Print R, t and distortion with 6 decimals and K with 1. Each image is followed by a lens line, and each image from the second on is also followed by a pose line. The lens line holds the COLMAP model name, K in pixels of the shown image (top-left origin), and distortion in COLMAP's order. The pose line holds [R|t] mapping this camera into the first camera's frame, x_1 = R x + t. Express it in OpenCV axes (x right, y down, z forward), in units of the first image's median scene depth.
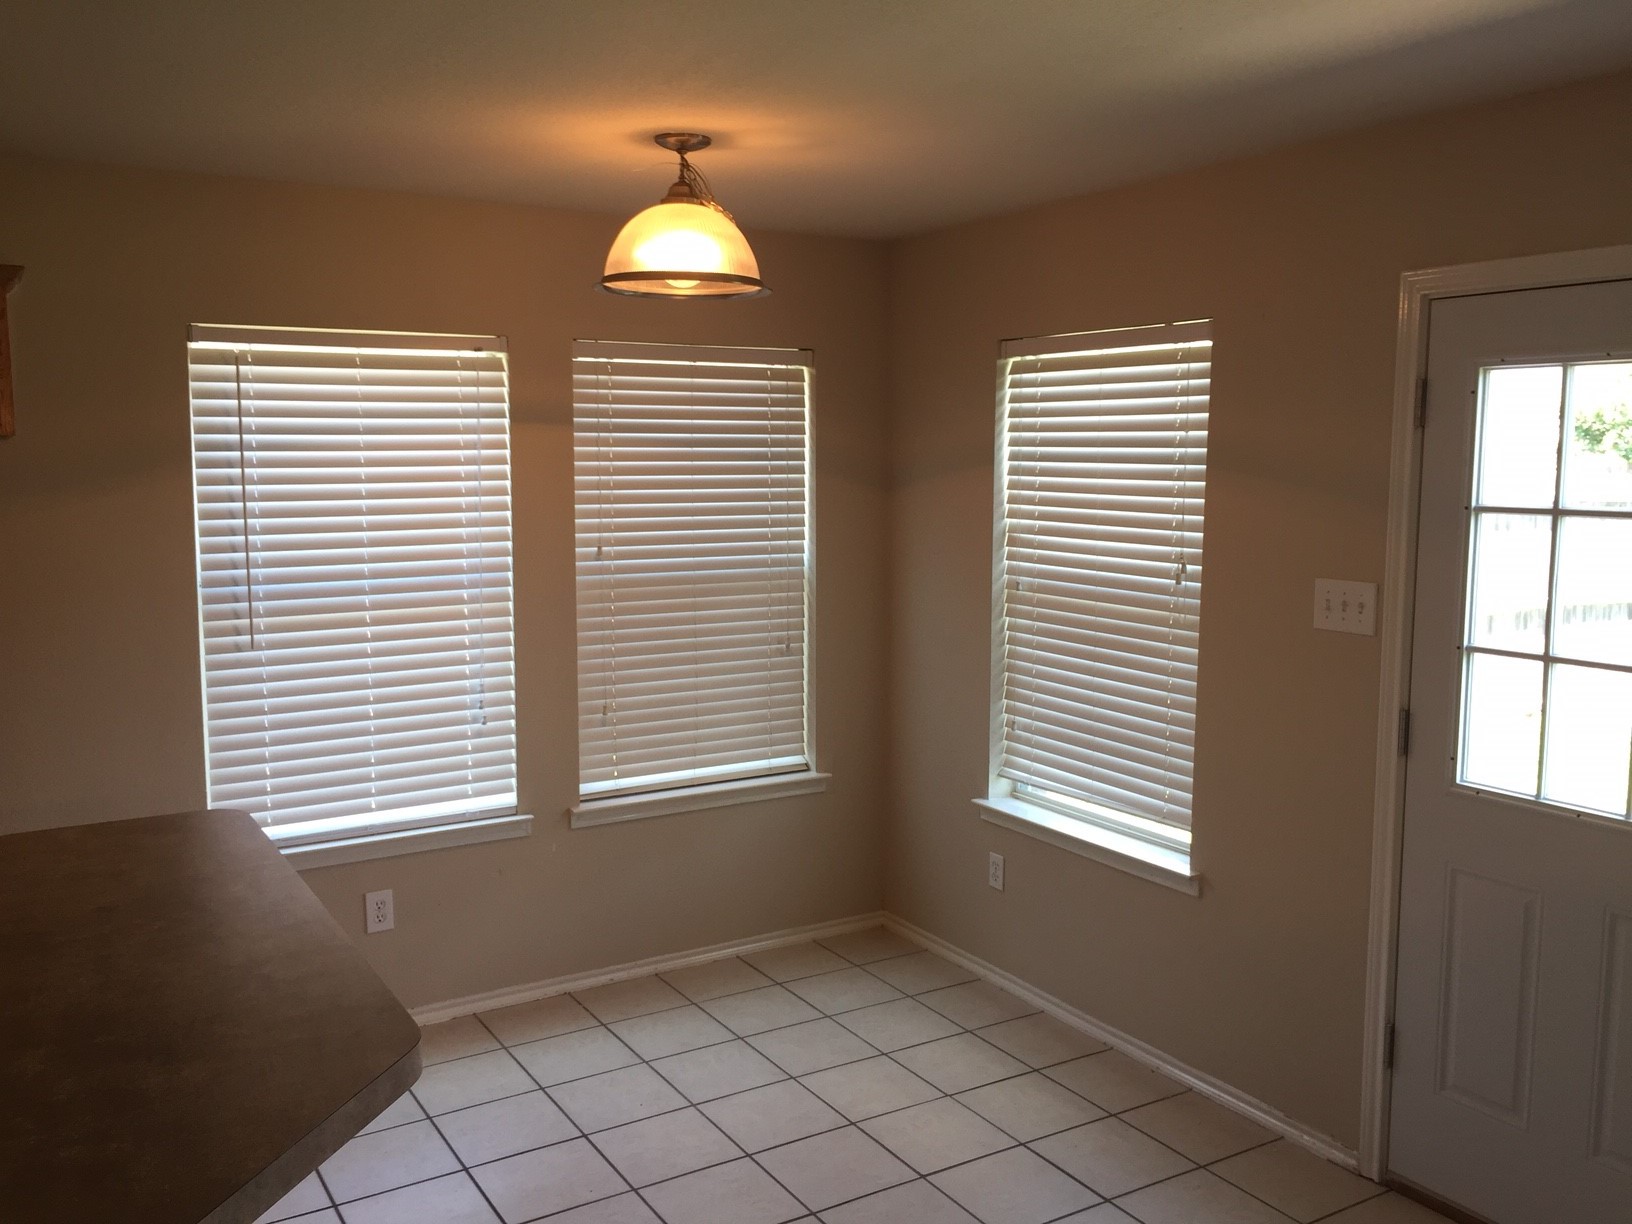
lens RADIAL K [[1389.2, 0, 813.7], [0, 1389.2, 598.9], [0, 0, 1]] dist [0.048603, -0.059982]
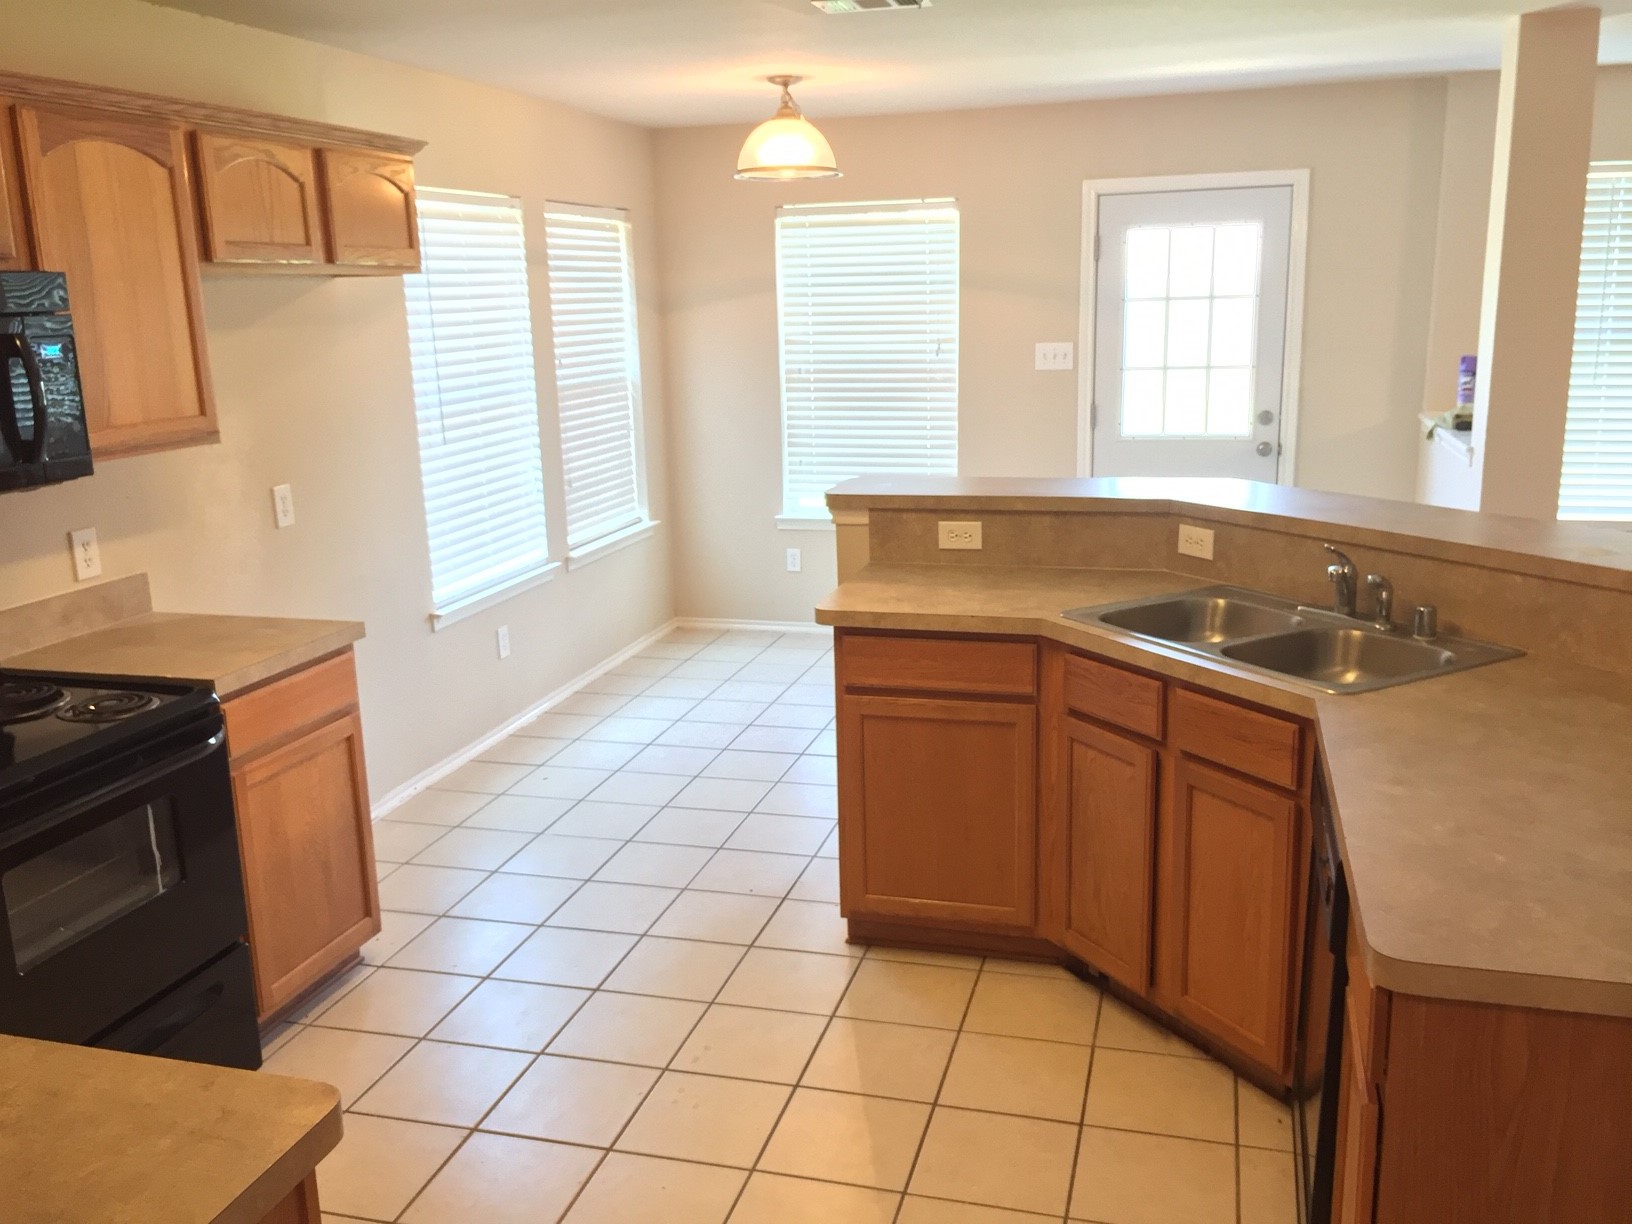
lens RADIAL K [[1389.2, 0, 831.3], [0, 1389.2, 598.6], [0, 0, 1]] dist [0.048603, -0.059982]
pose [[0.735766, -0.166110, 0.656548, -0.926229], [0.098406, 0.985387, 0.139028, 0.029760], [-0.670048, -0.037684, 0.741361, -0.183964]]
